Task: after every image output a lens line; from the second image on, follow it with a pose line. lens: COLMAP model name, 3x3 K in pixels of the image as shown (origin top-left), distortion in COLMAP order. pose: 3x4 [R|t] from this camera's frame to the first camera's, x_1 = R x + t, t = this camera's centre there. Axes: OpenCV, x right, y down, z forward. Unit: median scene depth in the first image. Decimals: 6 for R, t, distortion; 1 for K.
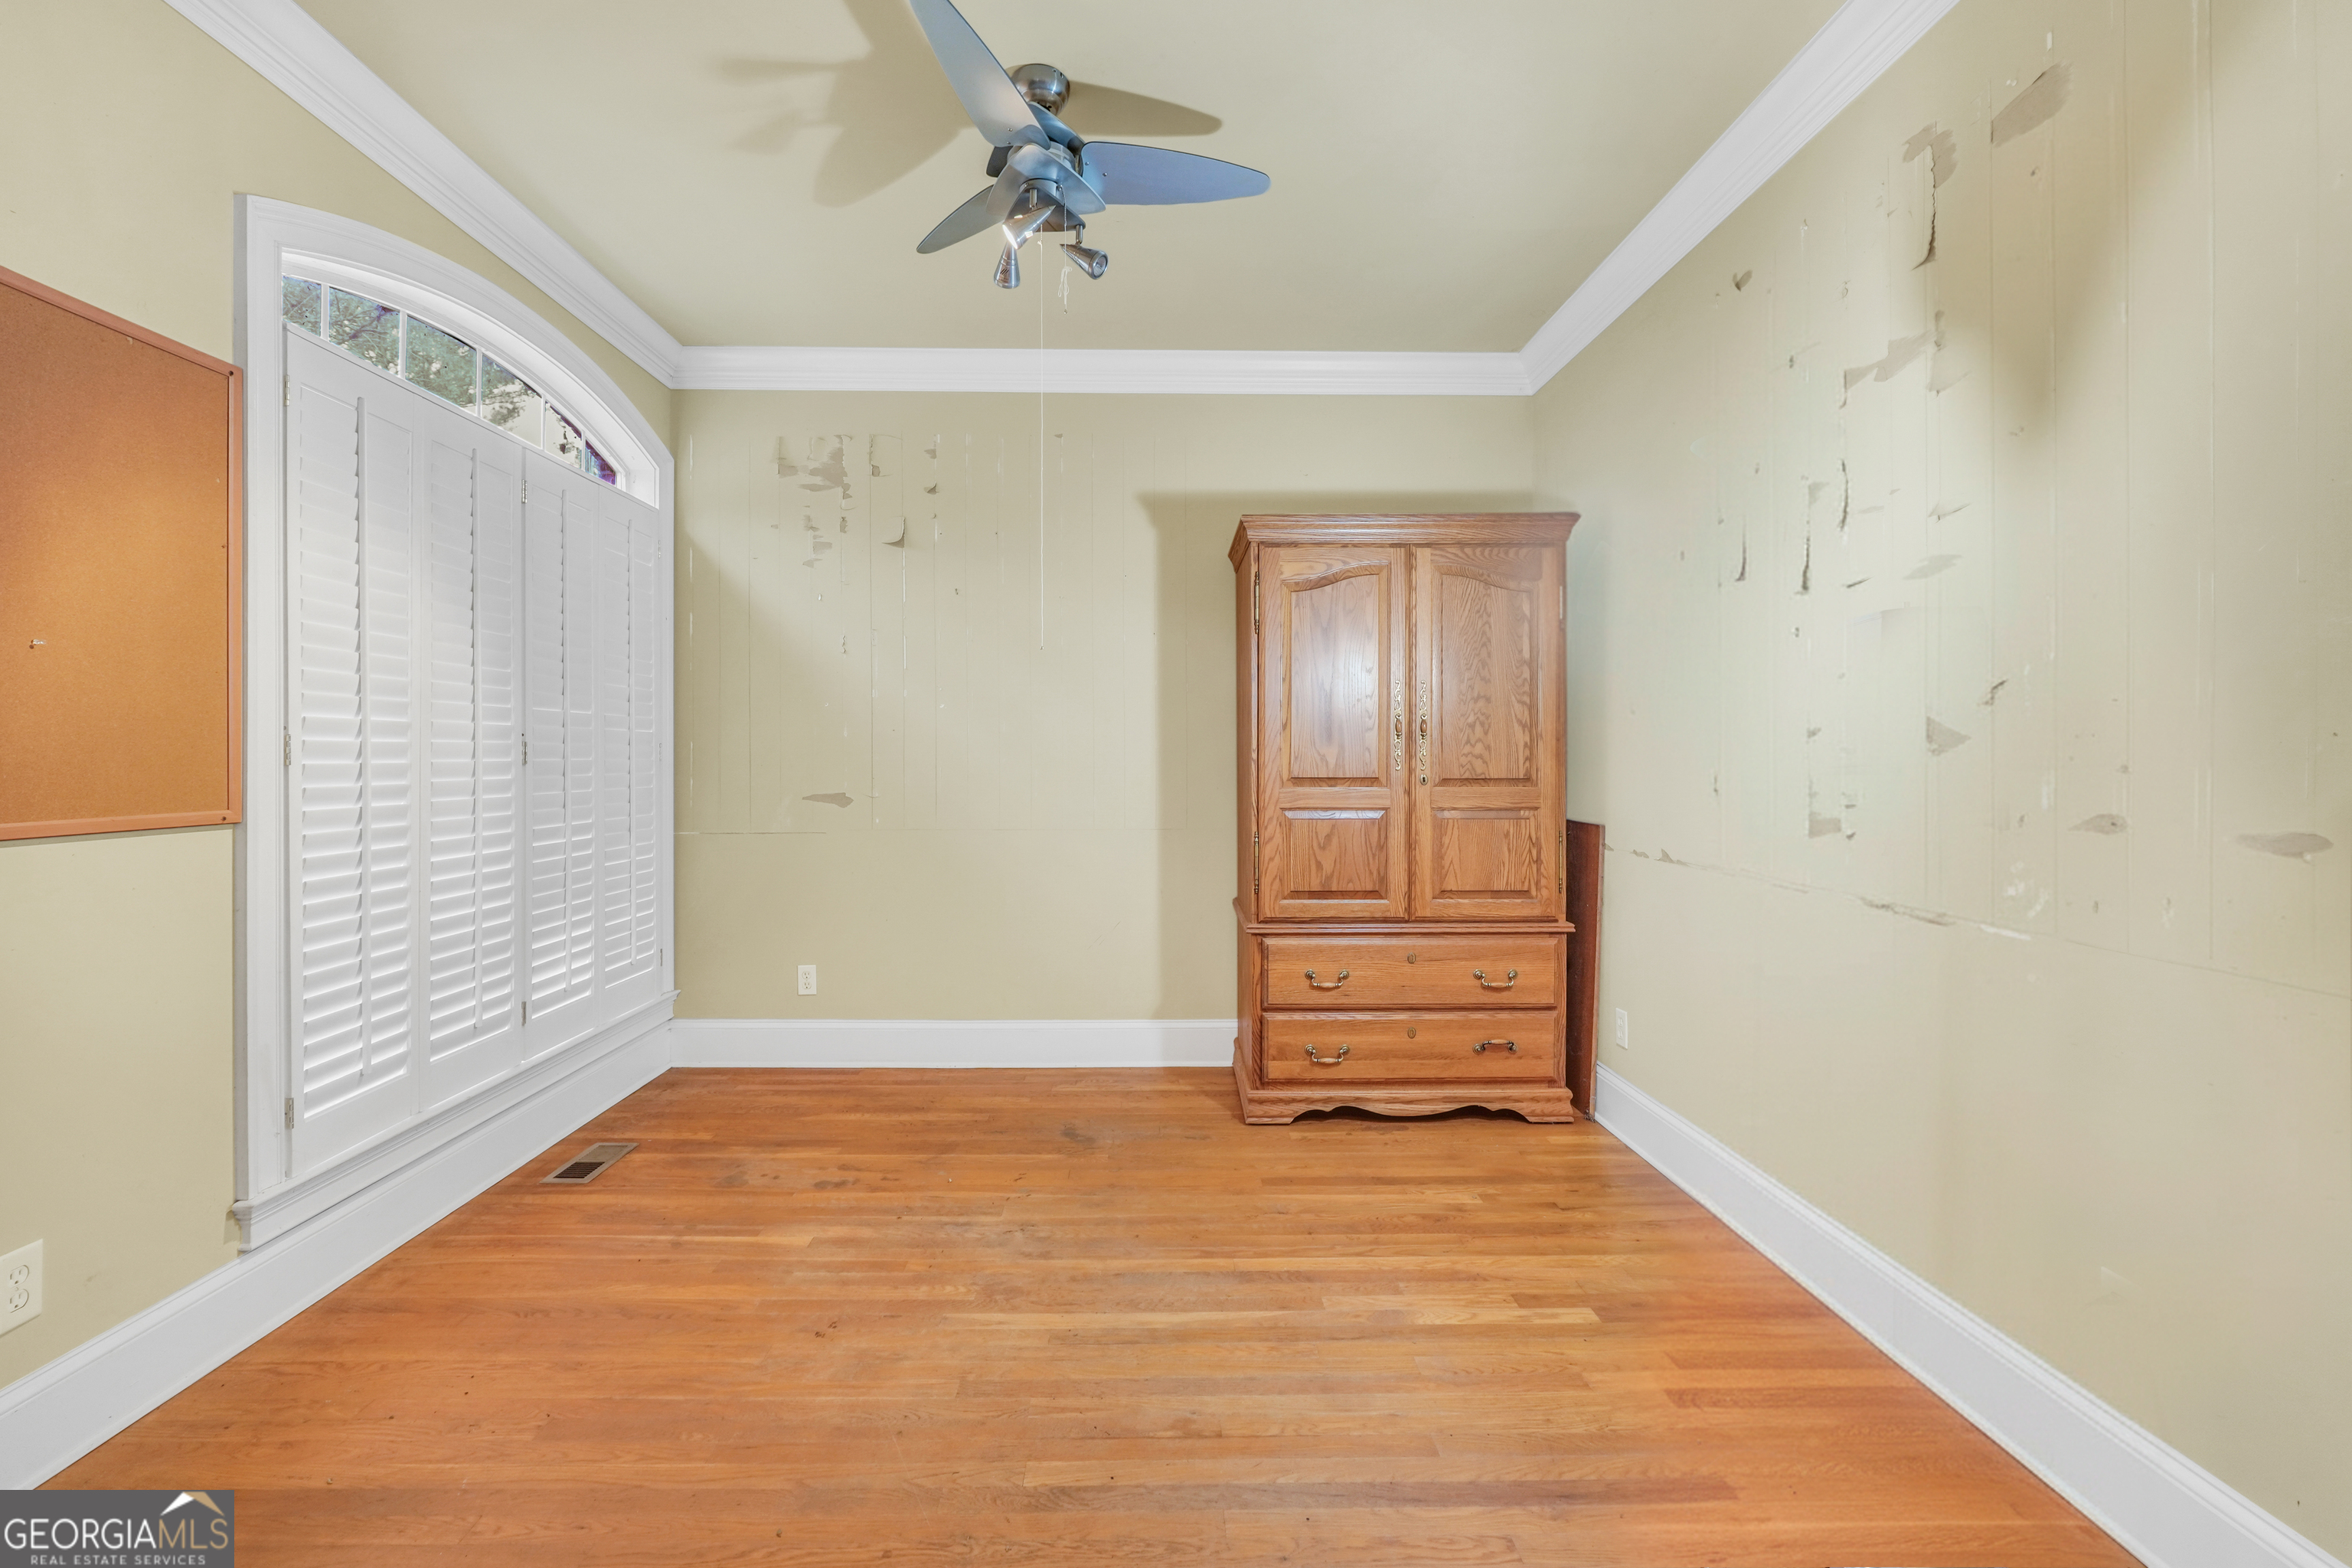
lens RADIAL K [[991.4, 0, 1157.2], [0, 991.4, 759.7], [0, 0, 1]] dist [-0.016695, 0.005773]
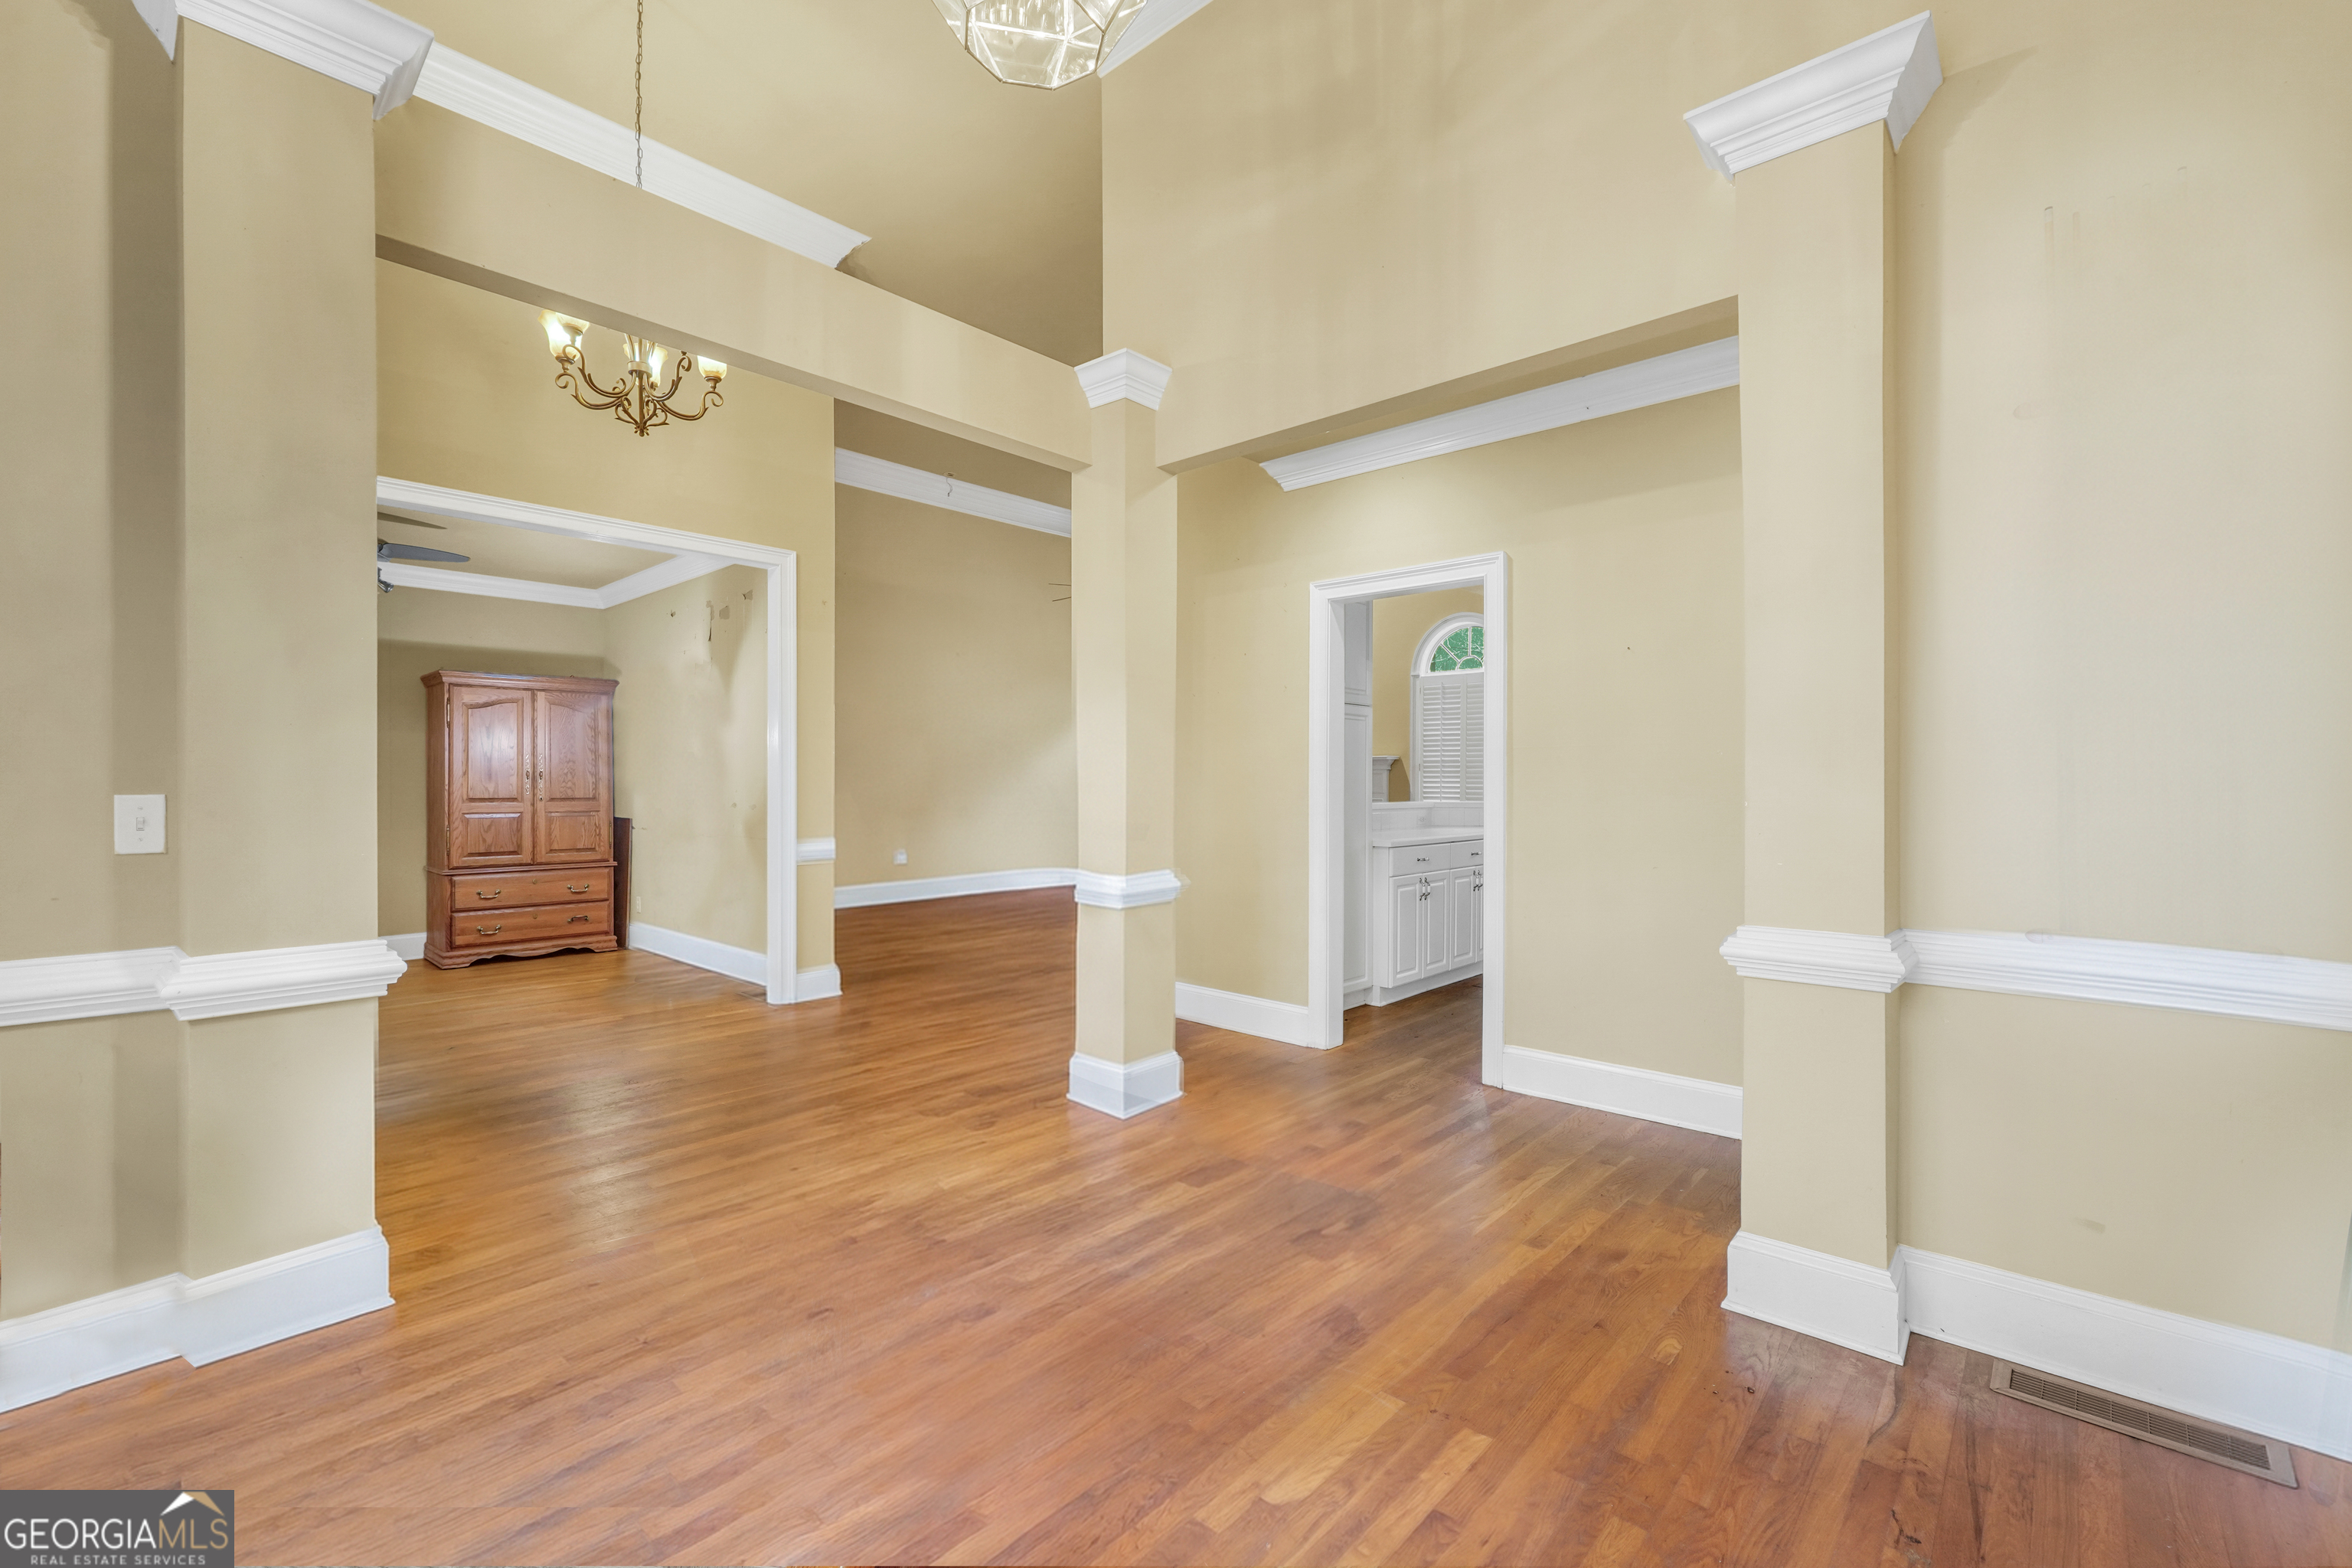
lens RADIAL K [[991.4, 0, 1163.1], [0, 991.4, 786.1], [0, 0, 1]] dist [-0.016695, 0.005773]
pose [[0.687090, -0.000793, 0.726572, -0.359960], [0.002073, 0.999997, -0.000868, -0.002535], [-0.726570, 0.002103, 0.687089, -1.460753]]
